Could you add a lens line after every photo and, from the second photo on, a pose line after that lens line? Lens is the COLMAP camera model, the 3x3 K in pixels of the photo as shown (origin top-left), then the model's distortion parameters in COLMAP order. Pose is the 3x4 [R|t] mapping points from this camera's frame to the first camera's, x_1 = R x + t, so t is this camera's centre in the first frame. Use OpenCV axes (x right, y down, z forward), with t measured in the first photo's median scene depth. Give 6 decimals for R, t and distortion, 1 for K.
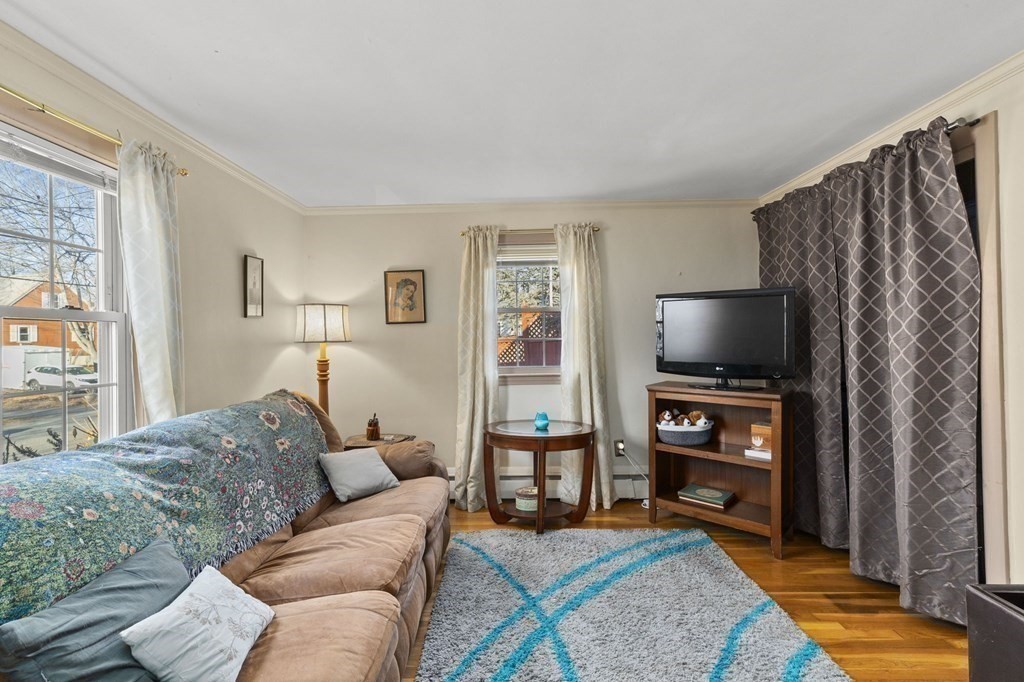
lens RADIAL K [[469.2, 0, 511.2], [0, 469.2, 346.4], [0, 0, 1]] dist [0.003028, -0.000100]
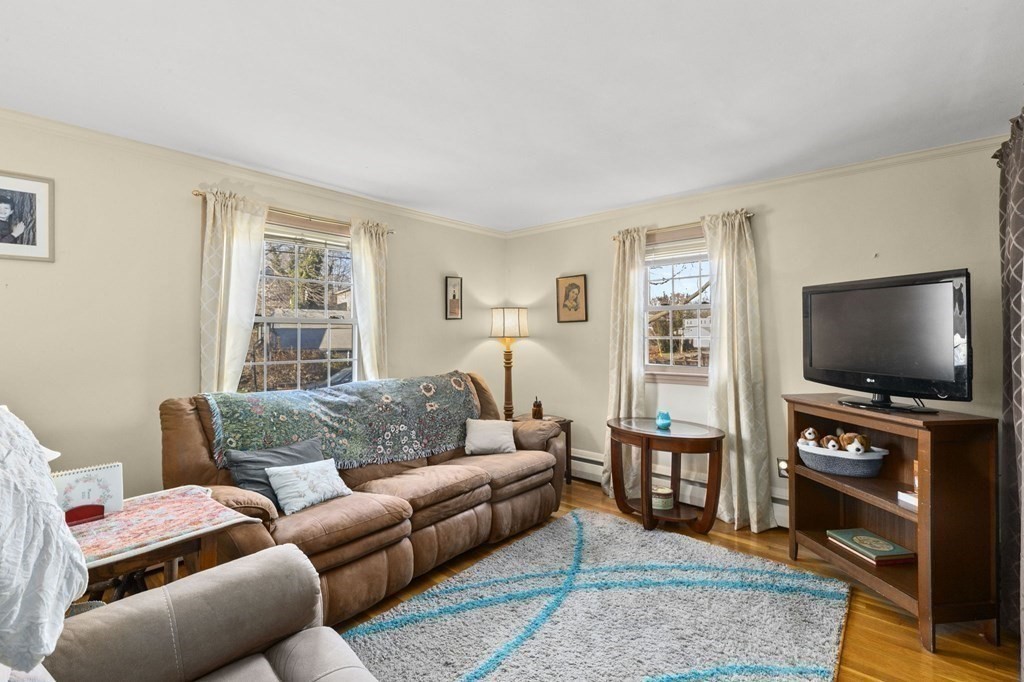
lens RADIAL K [[481.2, 0, 512.0], [0, 481.2, 341.0], [0, 0, 1]] dist [0.001906, -0.000166]
pose [[0.748258, 0.021242, -0.663068, 0.519645], [-0.020462, 0.999751, 0.008936, -0.011667], [0.663093, 0.006881, 0.748506, 0.023744]]
